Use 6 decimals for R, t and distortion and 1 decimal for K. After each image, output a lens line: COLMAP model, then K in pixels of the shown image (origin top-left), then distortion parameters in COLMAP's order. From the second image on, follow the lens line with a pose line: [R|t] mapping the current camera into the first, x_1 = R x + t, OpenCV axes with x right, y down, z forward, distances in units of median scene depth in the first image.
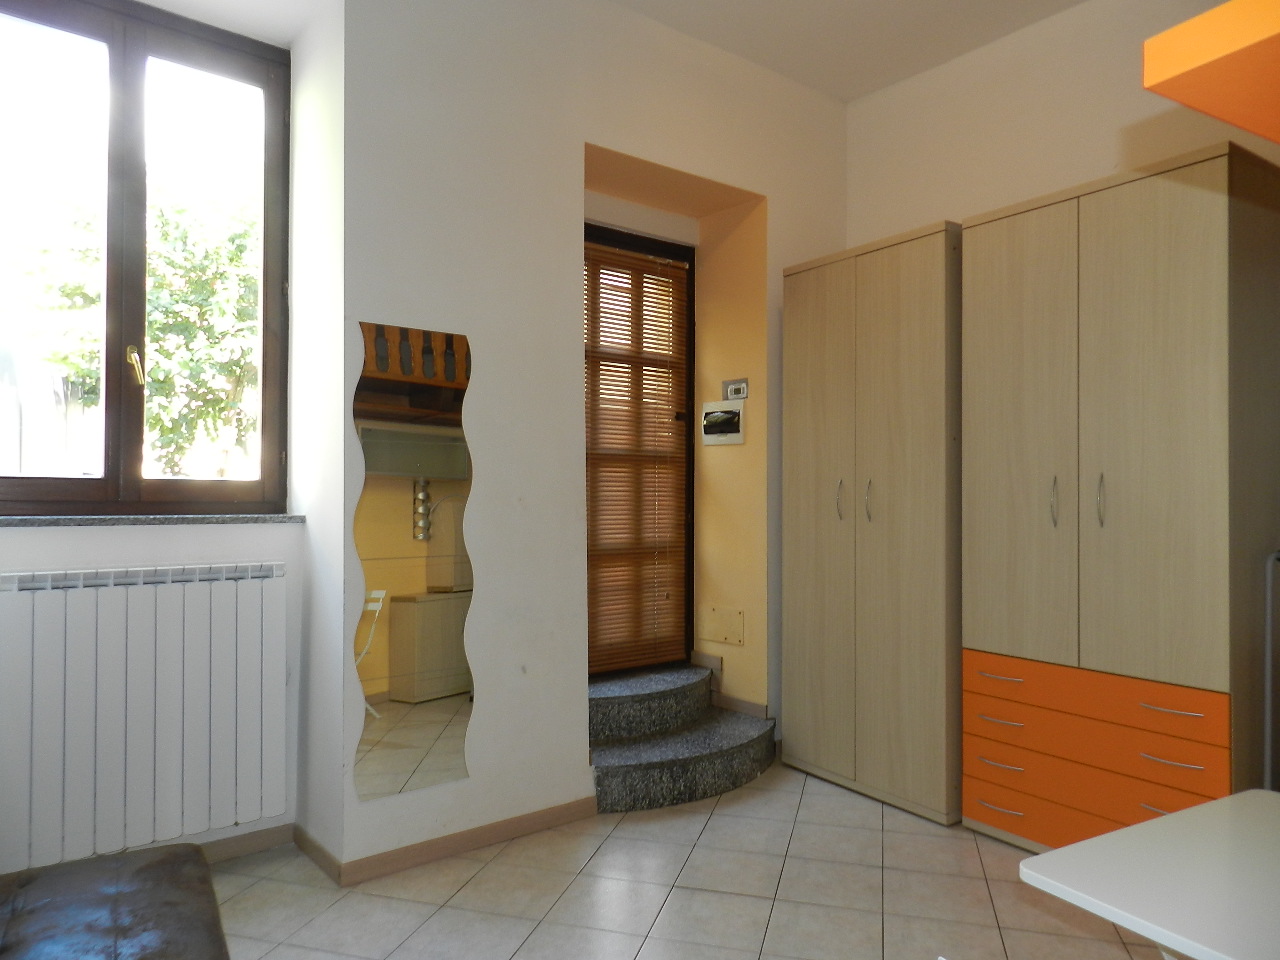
lens RADIAL K [[848.7, 0, 640.0], [0, 848.7, 480.0], [0, 0, 1]] dist [-0.006450, -0.001933]
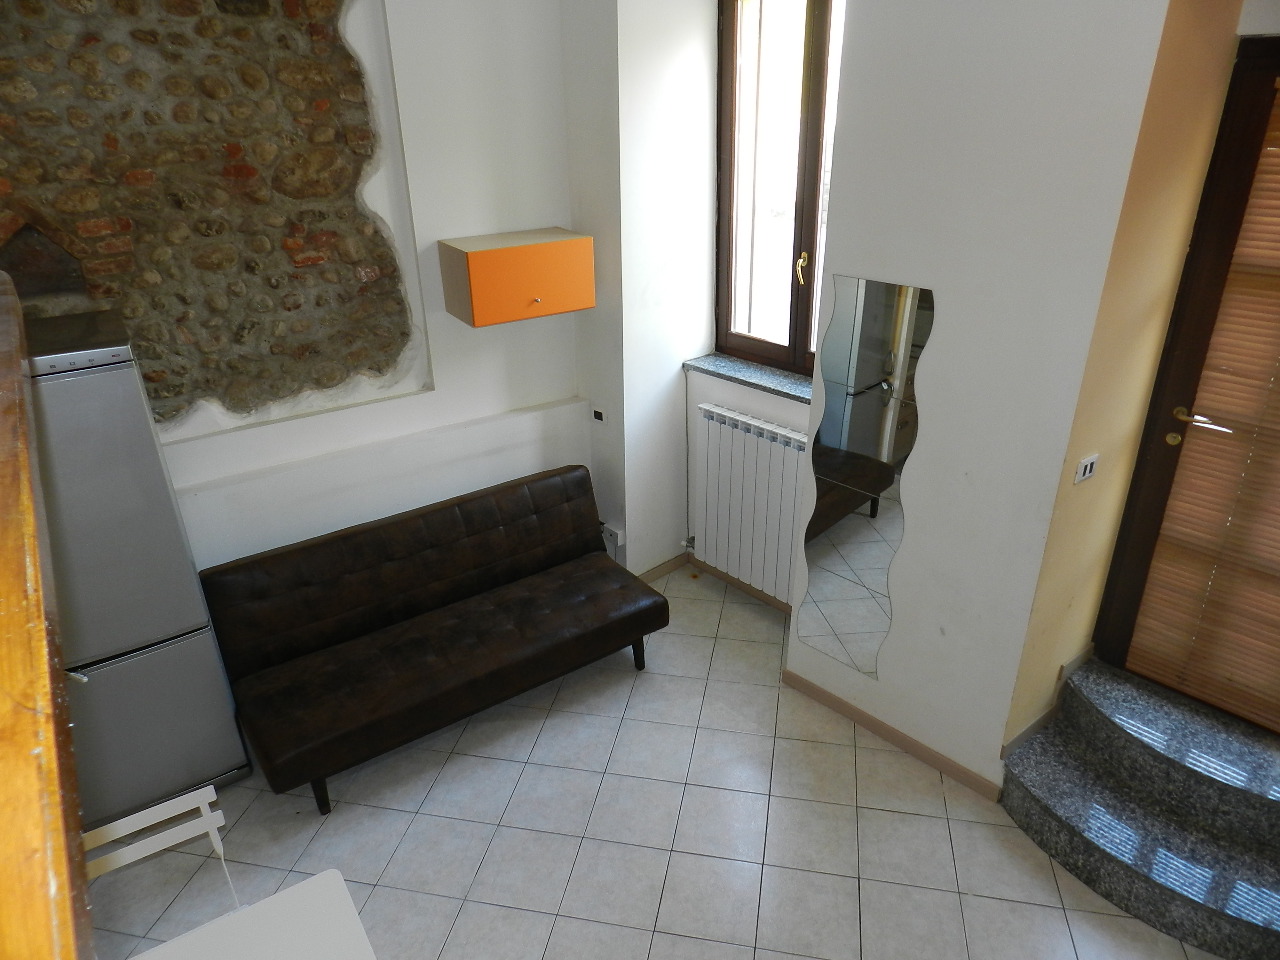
lens RADIAL K [[848.7, 0, 640.0], [0, 848.7, 480.0], [0, 0, 1]] dist [-0.006450, -0.001933]
pose [[0.068073, 0.412085, -0.908599, 0.622788], [0.040198, 0.908839, 0.415206, -0.340151], [0.996870, -0.064788, 0.045302, 0.565609]]
